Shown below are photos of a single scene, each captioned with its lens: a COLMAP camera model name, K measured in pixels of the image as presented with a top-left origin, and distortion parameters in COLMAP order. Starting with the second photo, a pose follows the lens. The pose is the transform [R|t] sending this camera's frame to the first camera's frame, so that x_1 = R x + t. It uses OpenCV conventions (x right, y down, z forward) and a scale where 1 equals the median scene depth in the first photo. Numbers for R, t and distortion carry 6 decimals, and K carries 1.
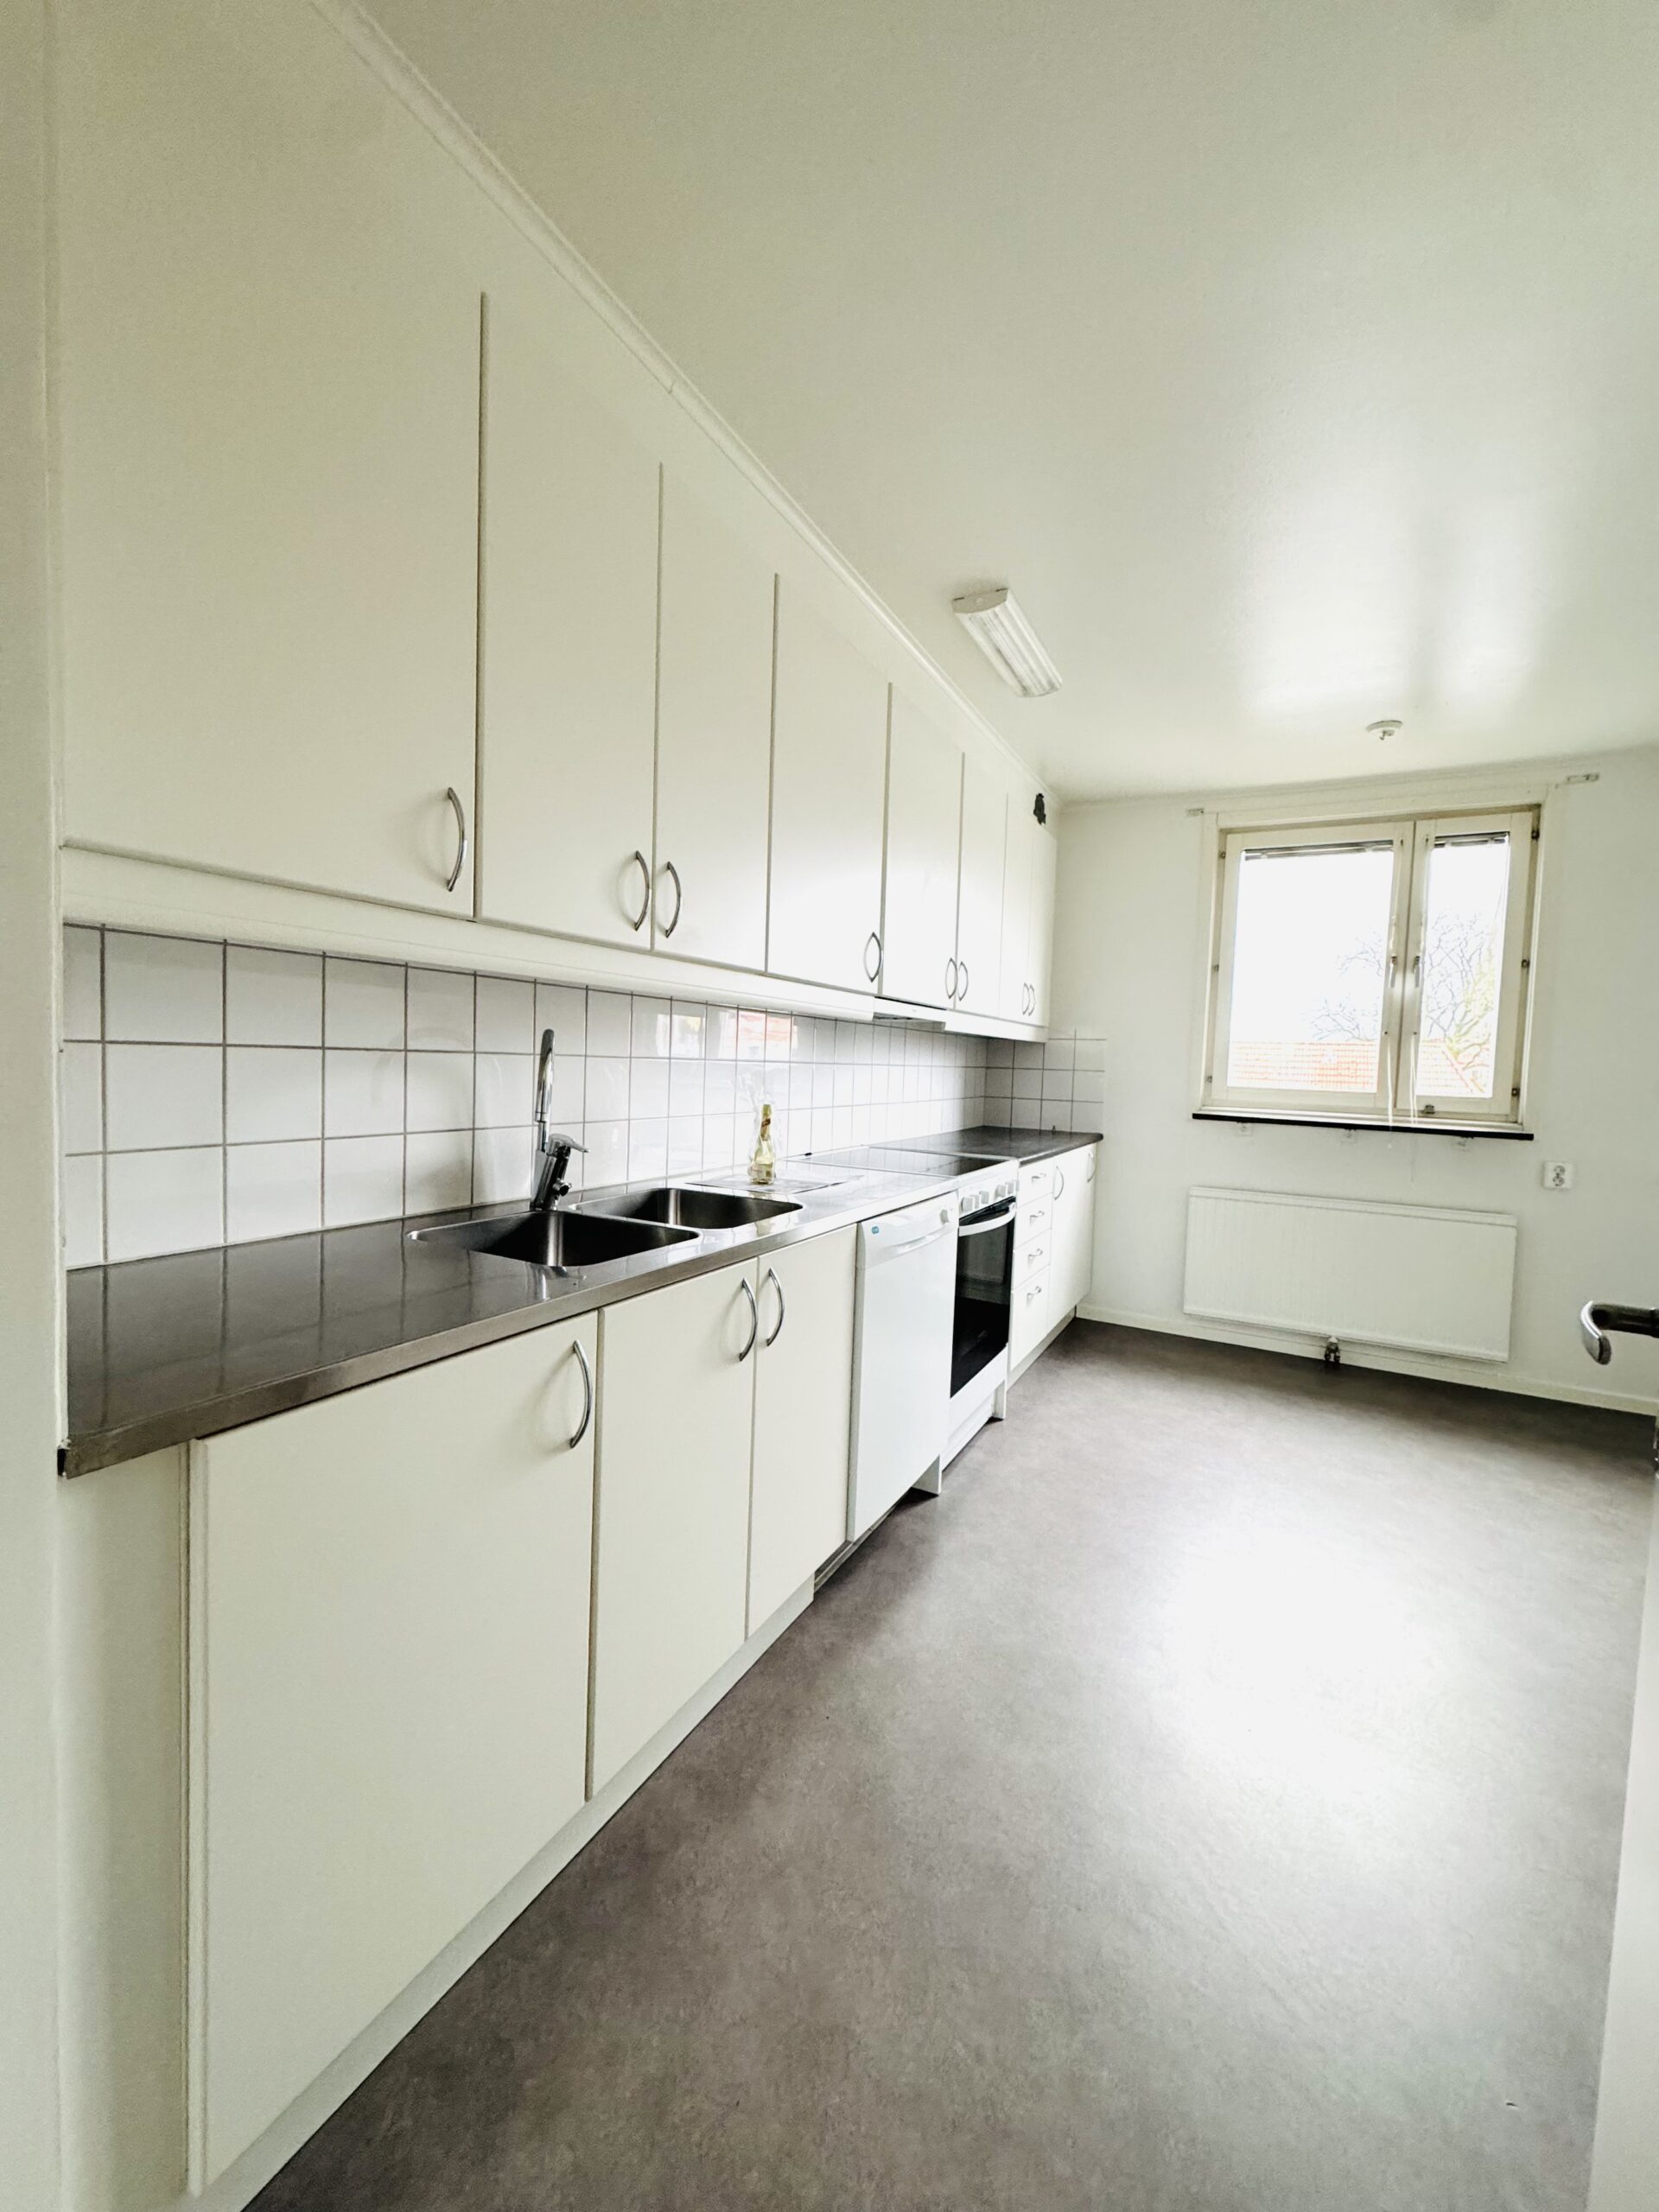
lens RADIAL K [[880.3, 0, 829.5], [0, 880.3, 1106.0], [0, 0, 1]] dist [-0.006892, -0.000460]
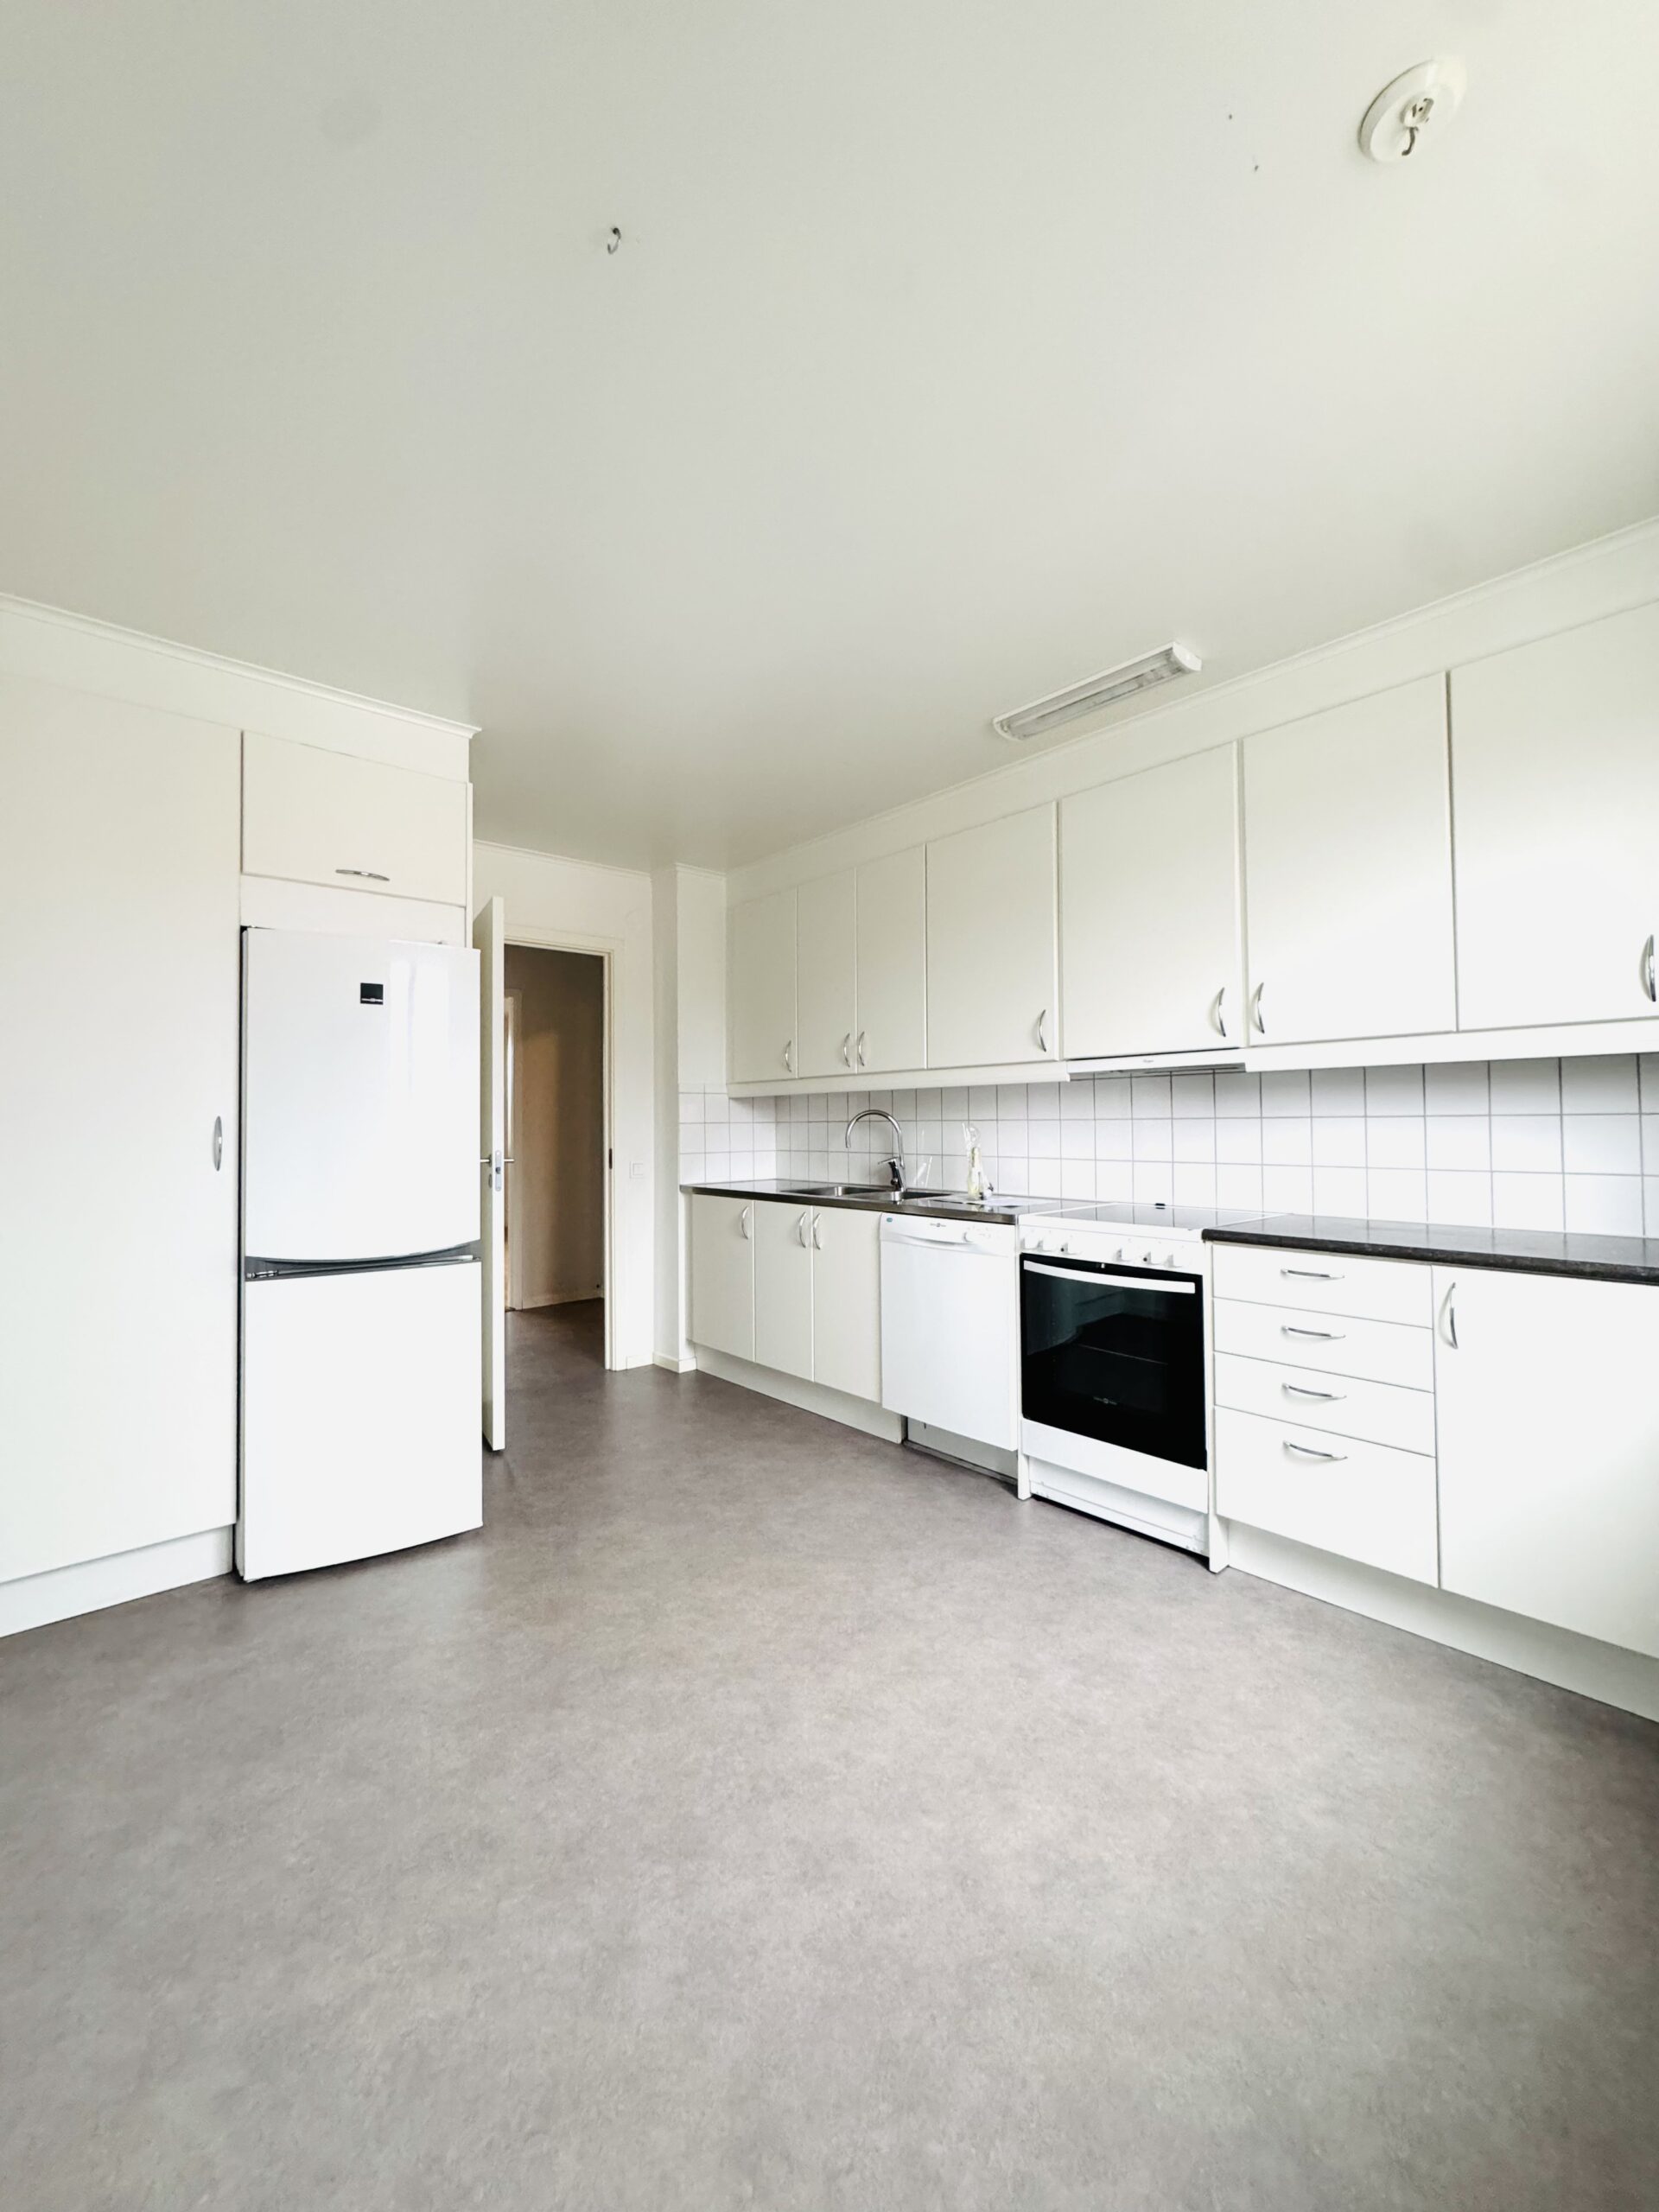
lens RADIAL K [[880.3, 0, 829.5], [0, 880.3, 1106.0], [0, 0, 1]] dist [-0.006892, -0.000460]
pose [[-0.351876, -0.058543, -0.934214, 1.112504], [-0.061692, 0.997323, -0.039261, 0.001782], [0.934012, 0.043819, -0.354545, 0.996482]]
